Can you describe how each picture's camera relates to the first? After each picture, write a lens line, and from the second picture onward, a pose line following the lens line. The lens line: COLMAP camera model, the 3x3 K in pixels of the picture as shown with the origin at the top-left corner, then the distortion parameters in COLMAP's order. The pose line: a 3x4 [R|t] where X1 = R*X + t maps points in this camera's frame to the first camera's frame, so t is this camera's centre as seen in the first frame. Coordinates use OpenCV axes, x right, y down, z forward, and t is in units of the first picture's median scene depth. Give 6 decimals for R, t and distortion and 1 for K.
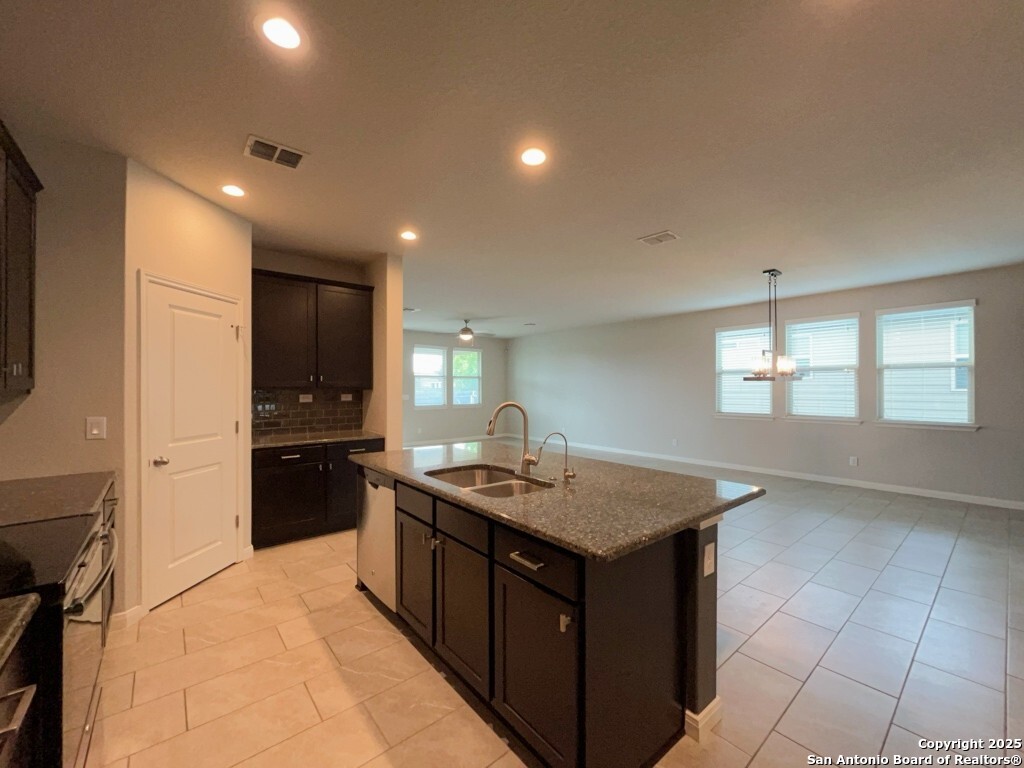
lens RADIAL K [[412.0, 0, 516.8], [0, 412.0, 384.1], [0, 0, 1]] dist [-0.001567, -0.000147]
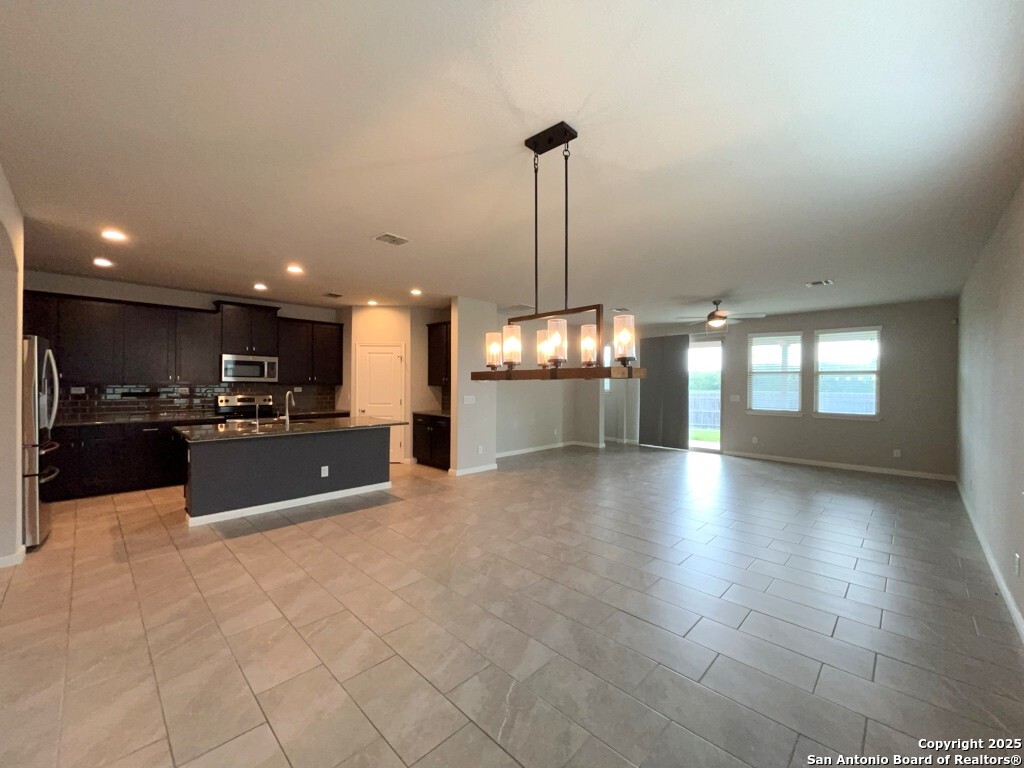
lens RADIAL K [[412.0, 0, 513.8], [0, 412.0, 383.7], [0, 0, 1]] dist [-0.001567, -0.000147]
pose [[0.095489, 0.007977, -0.995399, 1.963140], [-0.002857, 0.999966, 0.007739, -0.014180], [0.995426, 0.002105, 0.095509, 1.728753]]
